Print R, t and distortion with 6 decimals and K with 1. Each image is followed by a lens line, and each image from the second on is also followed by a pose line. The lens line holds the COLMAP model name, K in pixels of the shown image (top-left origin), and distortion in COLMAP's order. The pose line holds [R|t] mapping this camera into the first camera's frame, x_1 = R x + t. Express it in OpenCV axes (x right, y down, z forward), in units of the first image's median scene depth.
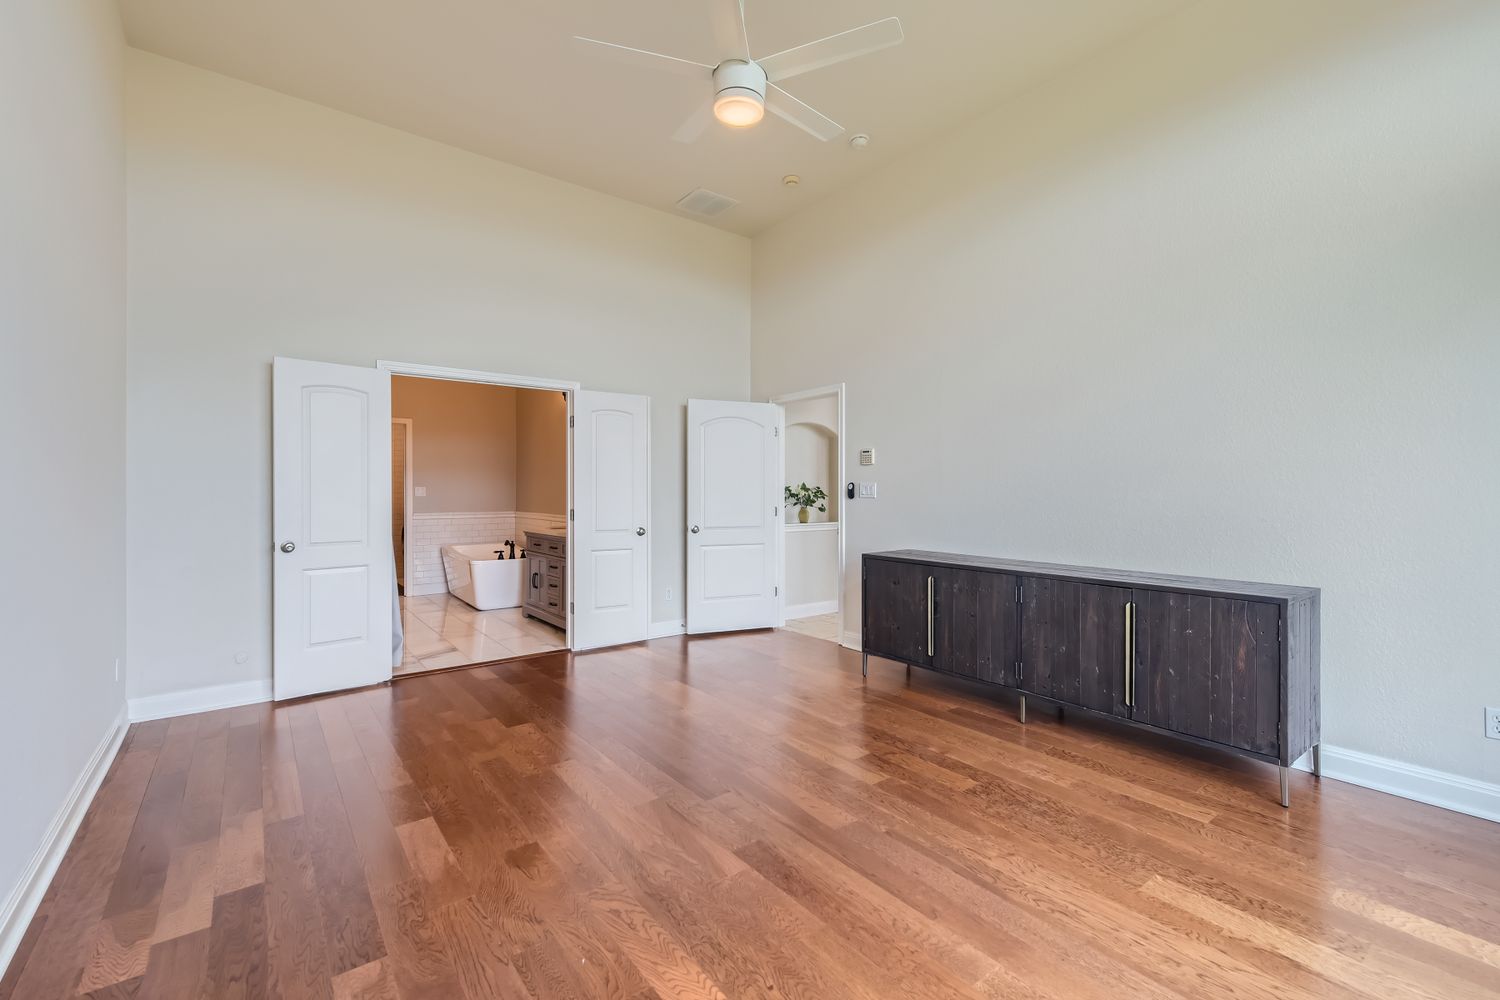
lens RADIAL K [[649.7, 0, 759.4], [0, 649.7, 493.6], [0, 0, 1]] dist [0.004467, 0.000255]
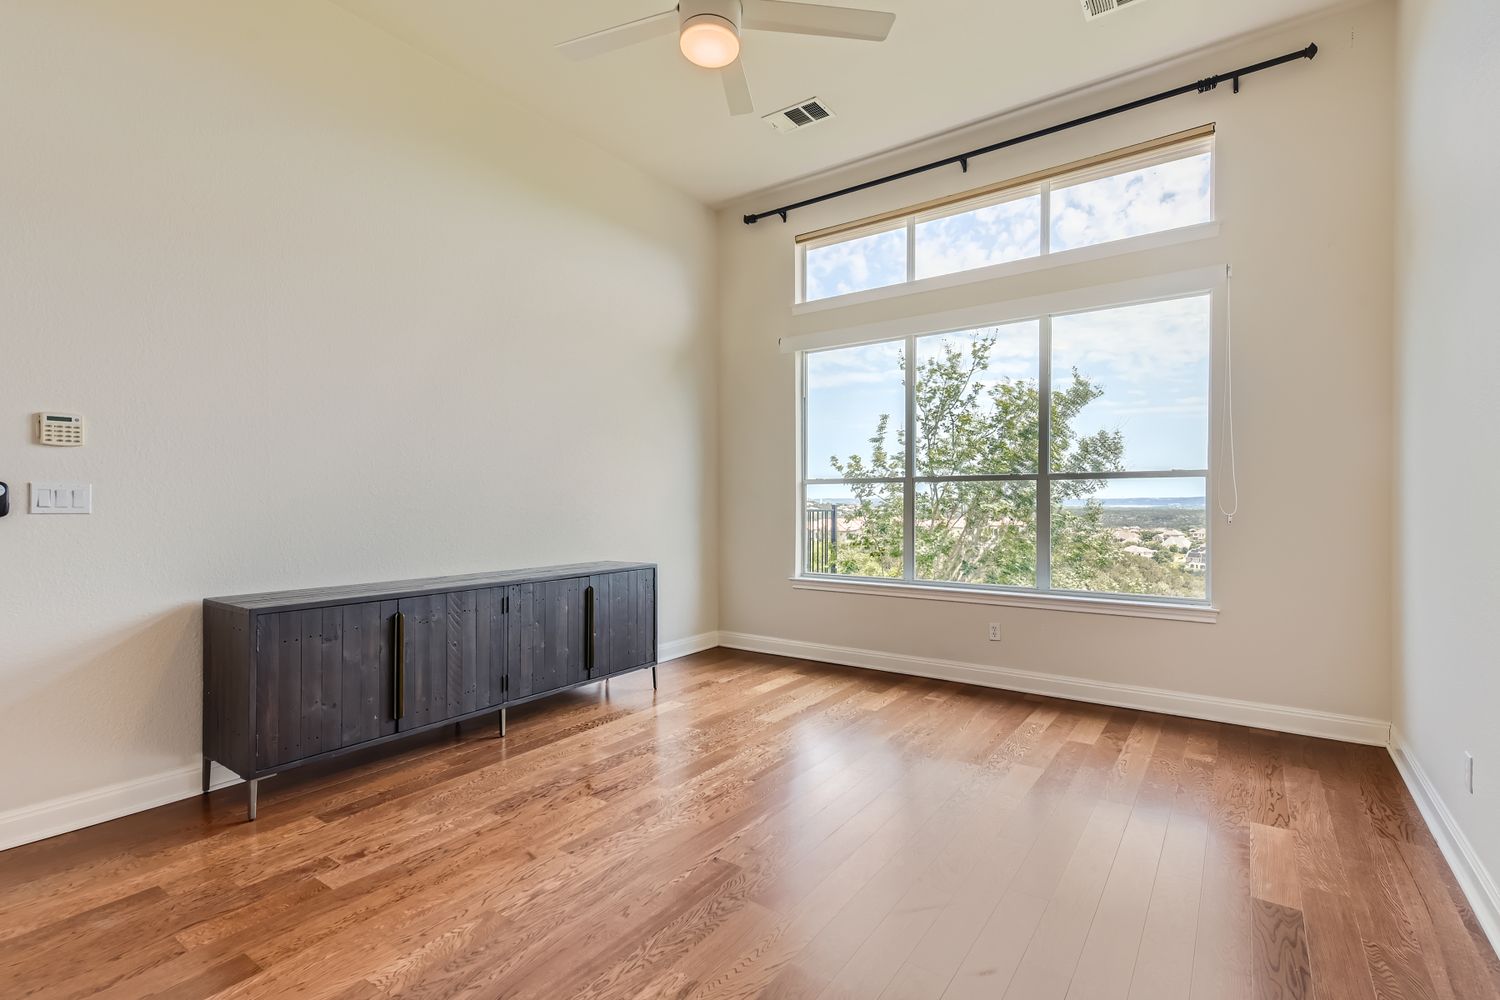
lens RADIAL K [[693.3, 0, 770.0], [0, 693.3, 500.9], [0, 0, 1]] dist [0.026040, -0.004638]
pose [[-0.314797, -0.000101, 0.949159, -0.804747], [0.005857, 0.999981, 0.002049, -0.000995], [-0.949141, 0.006204, -0.314790, 1.063624]]
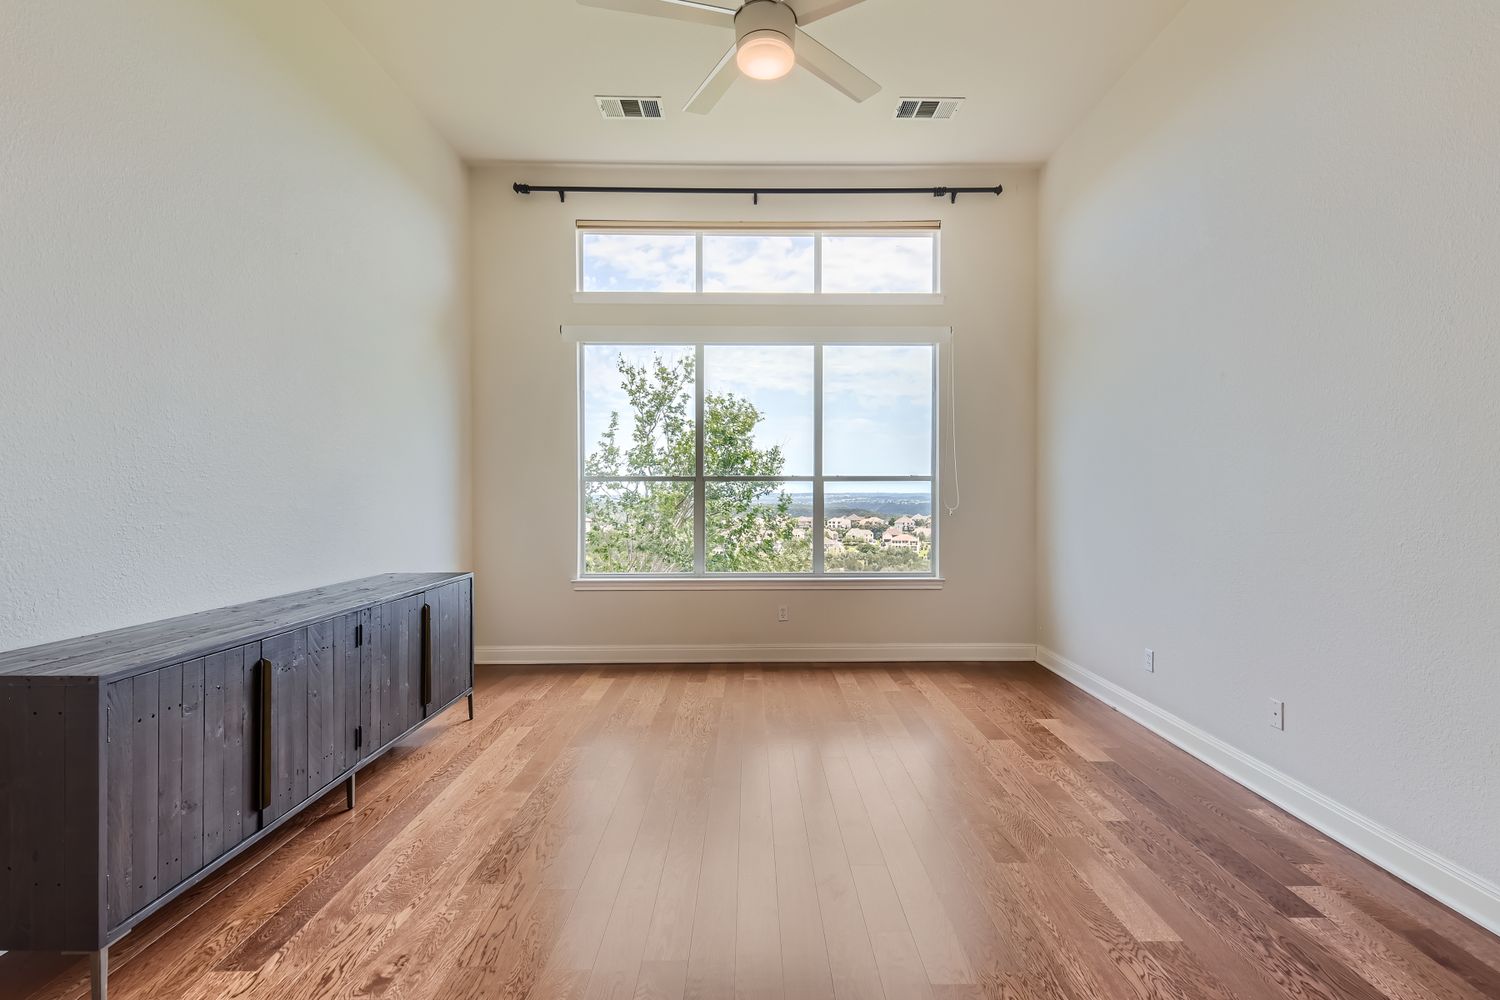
lens RADIAL K [[693.3, 0, 770.5], [0, 693.3, 496.1], [0, 0, 1]] dist [0.026040, -0.004638]
pose [[-0.808360, -0.000610, 0.588688, -0.516123], [0.002176, 0.999990, 0.004024, -0.008910], [-0.588684, 0.004534, -0.808351, 1.536478]]
